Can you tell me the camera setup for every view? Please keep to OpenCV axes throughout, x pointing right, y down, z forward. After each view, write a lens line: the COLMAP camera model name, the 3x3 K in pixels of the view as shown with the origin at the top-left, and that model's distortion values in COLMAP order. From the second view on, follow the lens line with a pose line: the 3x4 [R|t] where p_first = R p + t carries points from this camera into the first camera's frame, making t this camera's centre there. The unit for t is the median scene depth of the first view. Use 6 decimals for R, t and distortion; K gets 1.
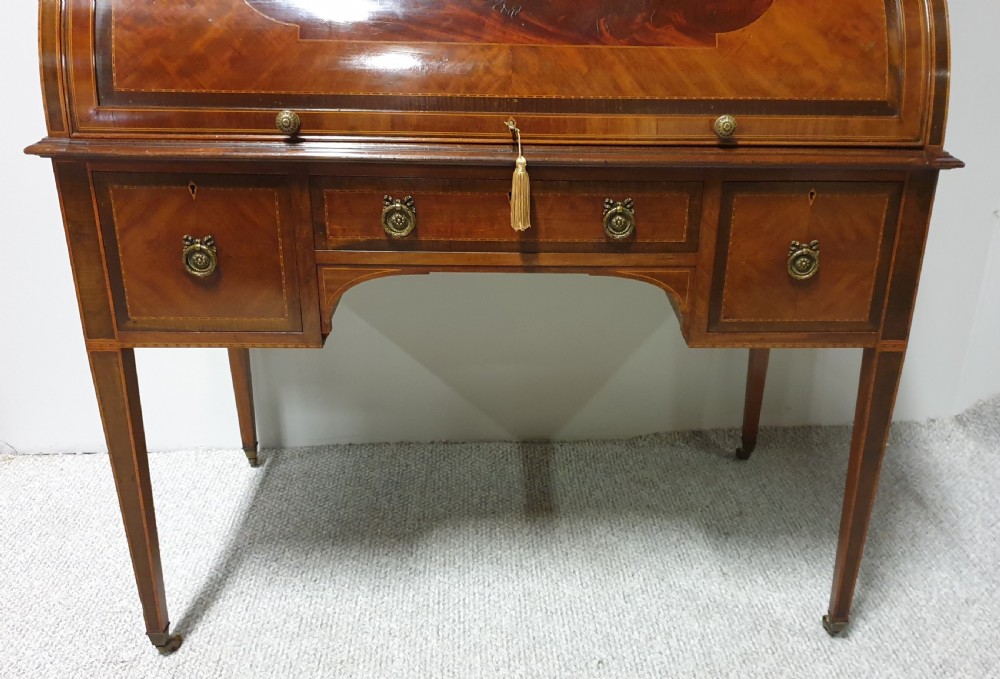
lens RADIAL K [[921.3, 0, 565.1], [0, 921.3, 353.2], [0, 0, 1]] dist [0.076637, -0.213144]
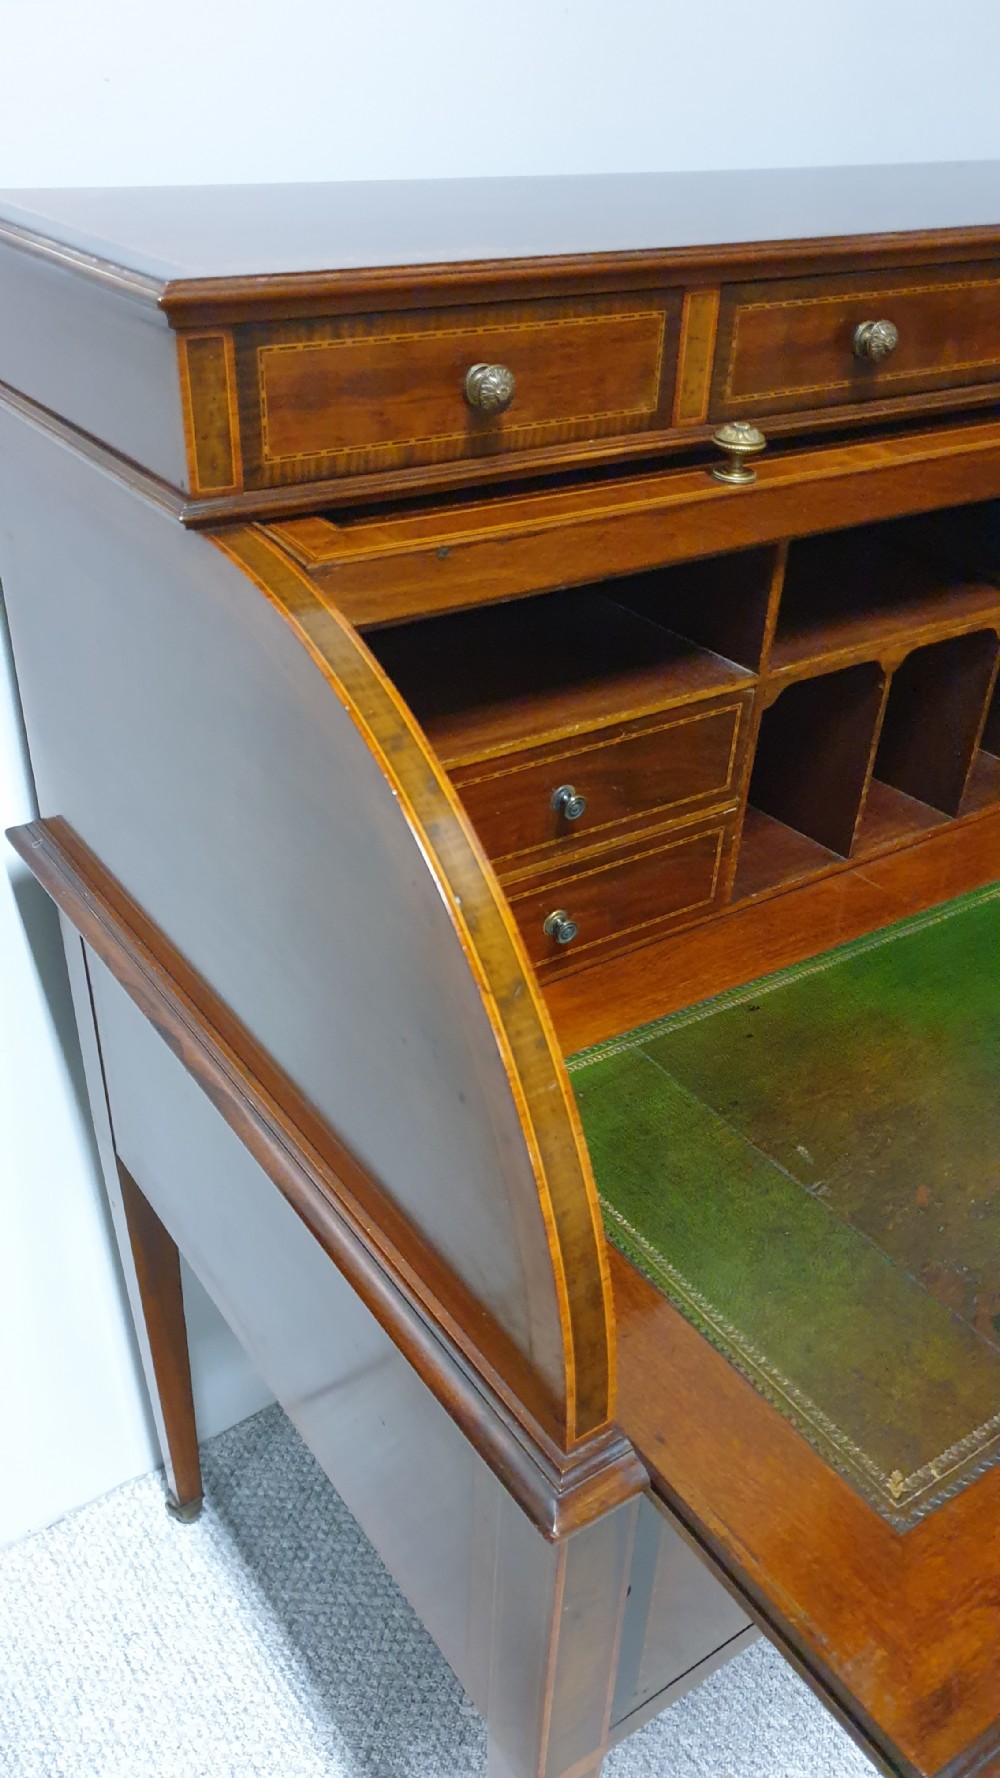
lens RADIAL K [[1341.3, 0, 474.8], [0, 1341.3, 918.0], [0, 0, 1]] dist [-0.000615, 0.008862]
pose [[0.866060, -0.278063, 0.415476, -0.626853], [0.207251, 0.955968, 0.207780, -0.447486], [-0.454958, -0.093842, 0.885555, 0.521903]]
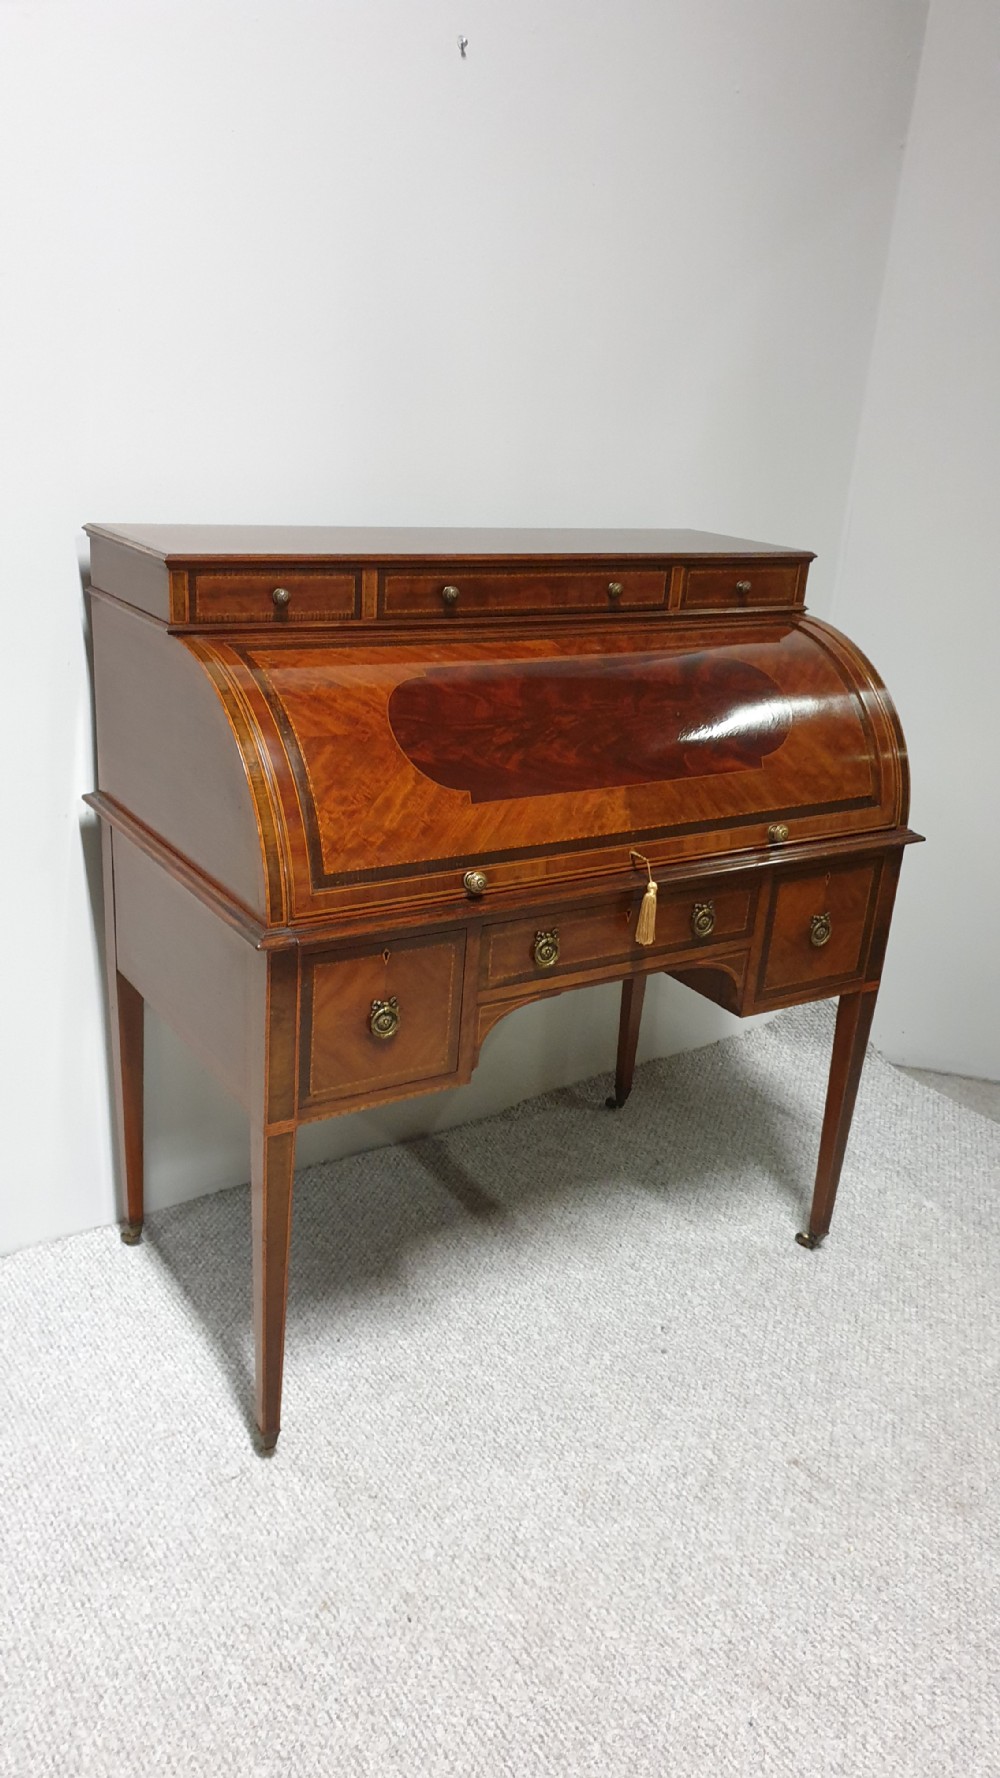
lens RADIAL K [[1332.8, 0, 491.2], [0, 1332.8, 931.3], [0, 0, 1]] dist [0.096573, -0.079901]
pose [[0.876736, -0.150521, 0.456813, -0.854409], [0.157694, 0.987228, 0.022641, -0.193578], [-0.454387, 0.052186, 0.889275, -0.318817]]
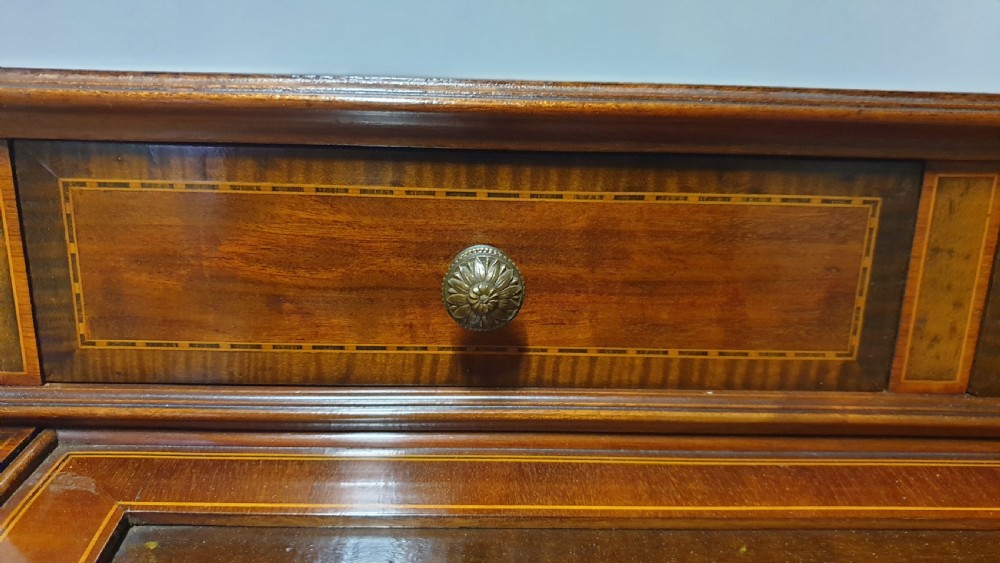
lens RADIAL K [[769.4, 0, 512.8], [0, 769.4, 279.6], [0, 0, 1]] dist [0.002499, -0.010024]
pose [[0.999667, 0.007142, -0.024788, -0.361281], [-0.011189, 0.985857, -0.167213, -0.502179], [0.023243, 0.167434, 0.985609, 0.803160]]
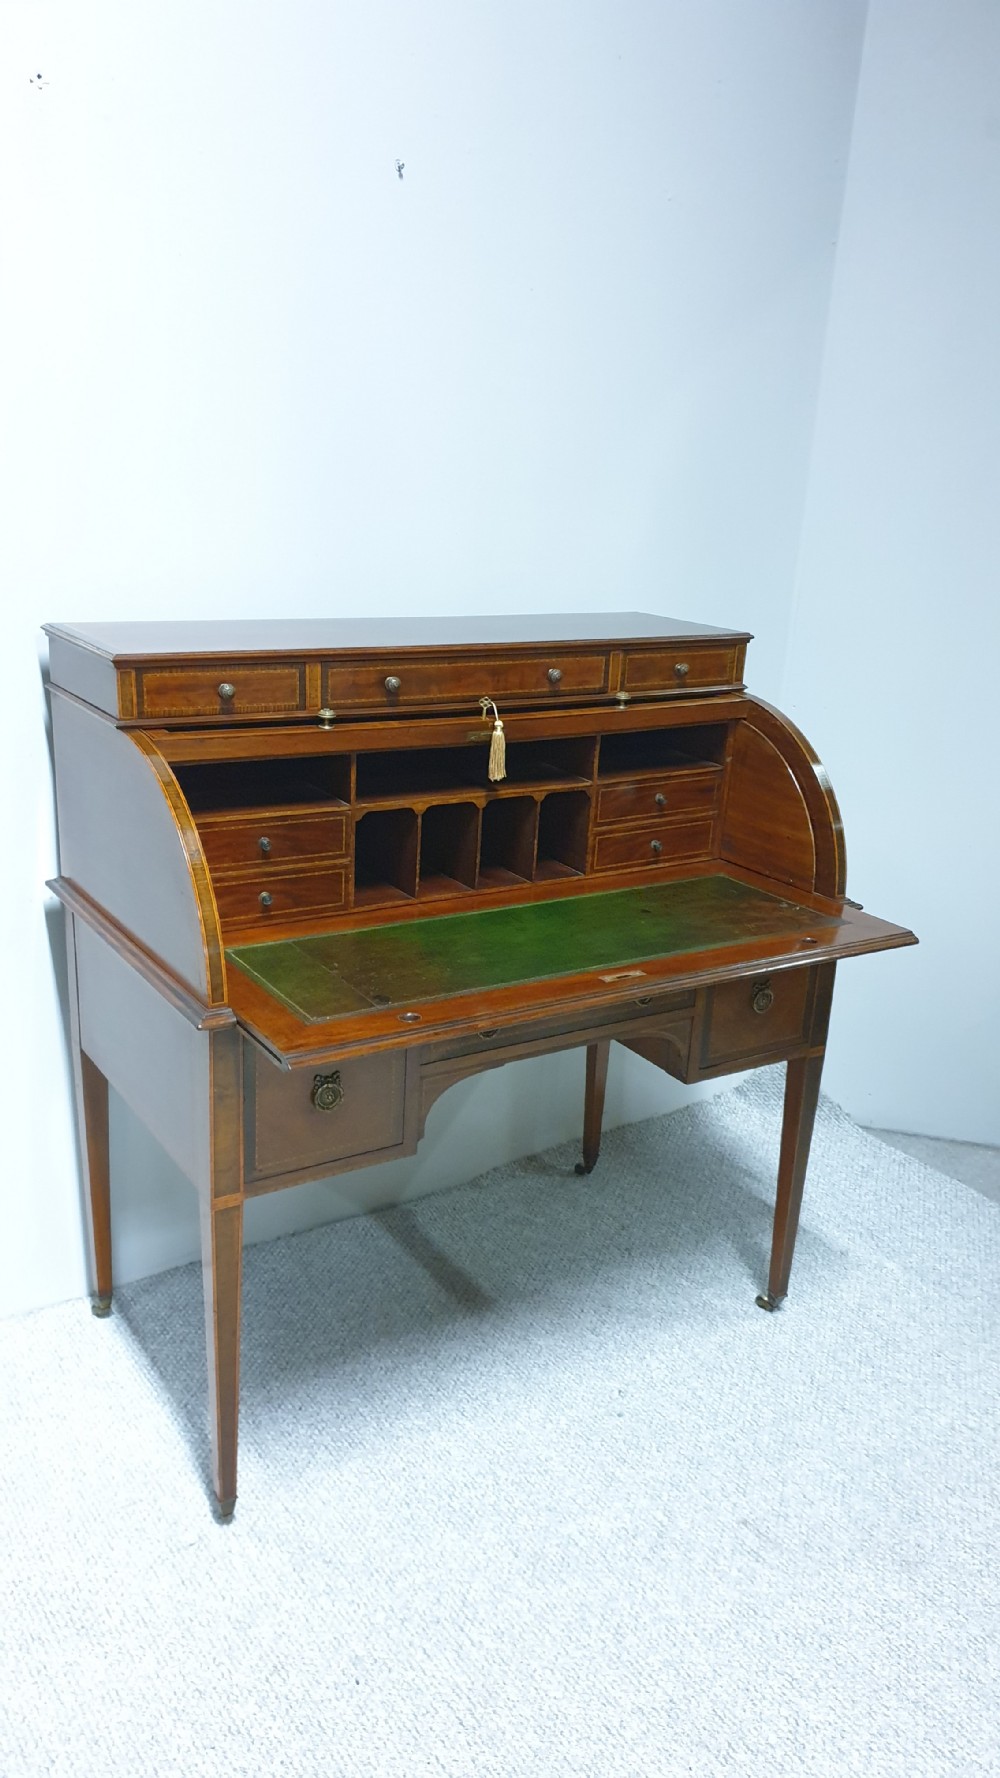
lens RADIAL K [[1335.0, 0, 485.0], [0, 1335.0, 953.1], [0, 0, 1]] dist [0.091043, -0.060583]
pose [[0.879781, -0.151235, 0.450681, -0.812679], [0.174857, 0.984533, -0.010962, -0.192797], [-0.442053, 0.088449, 0.892618, -0.401311]]
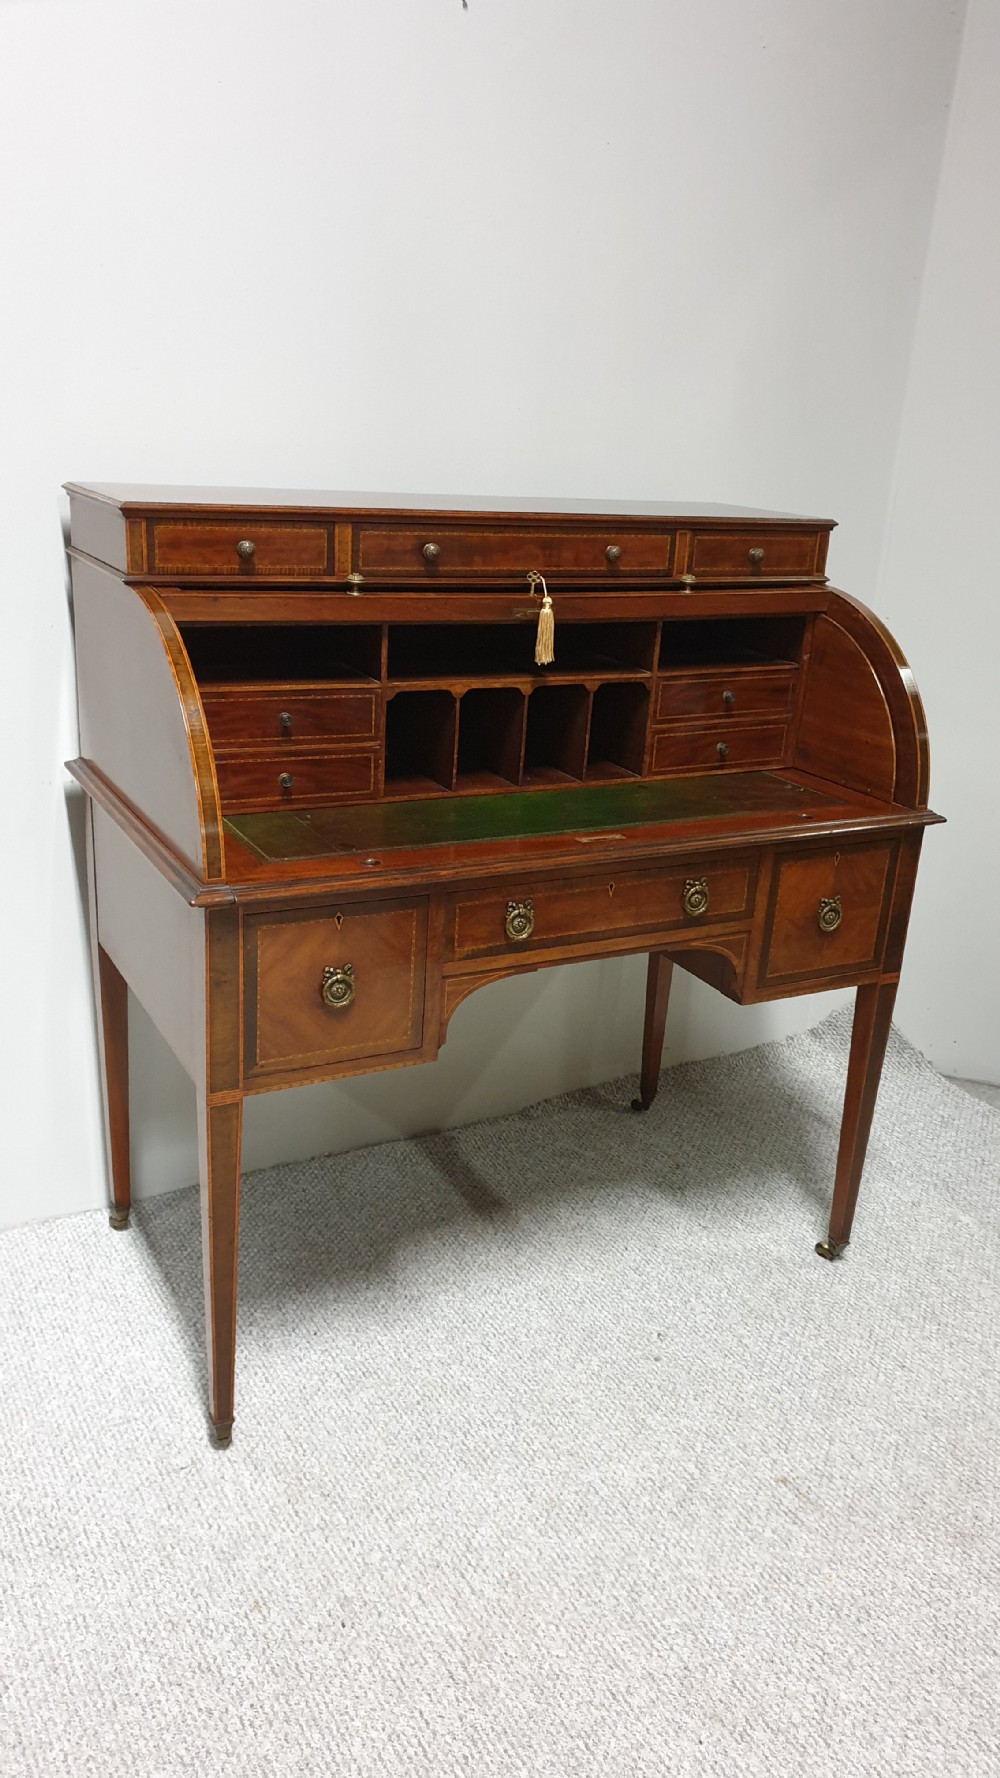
lens RADIAL K [[1333.5, 0, 510.9], [0, 1333.5, 925.6], [0, 0, 1]] dist [0.083916, -0.057290]
pose [[0.908706, -0.122412, 0.399086, -0.704145], [0.138743, 0.990254, -0.012173, -0.114387], [-0.393706, 0.066432, 0.916833, -0.313424]]
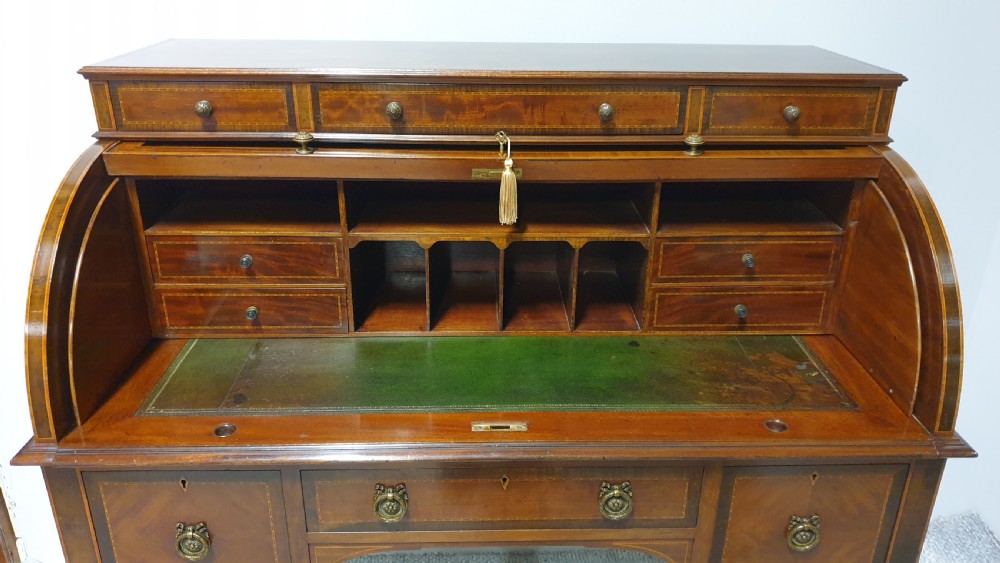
lens RADIAL K [[769.4, 0, 512.8], [0, 769.4, 279.6], [0, 0, 1]] dist [0.002499, -0.010024]
pose [[0.999461, 0.001179, -0.032817, -0.021888], [-0.001322, 0.999990, -0.004346, -0.346178], [0.032812, 0.004388, 0.999452, 0.169722]]
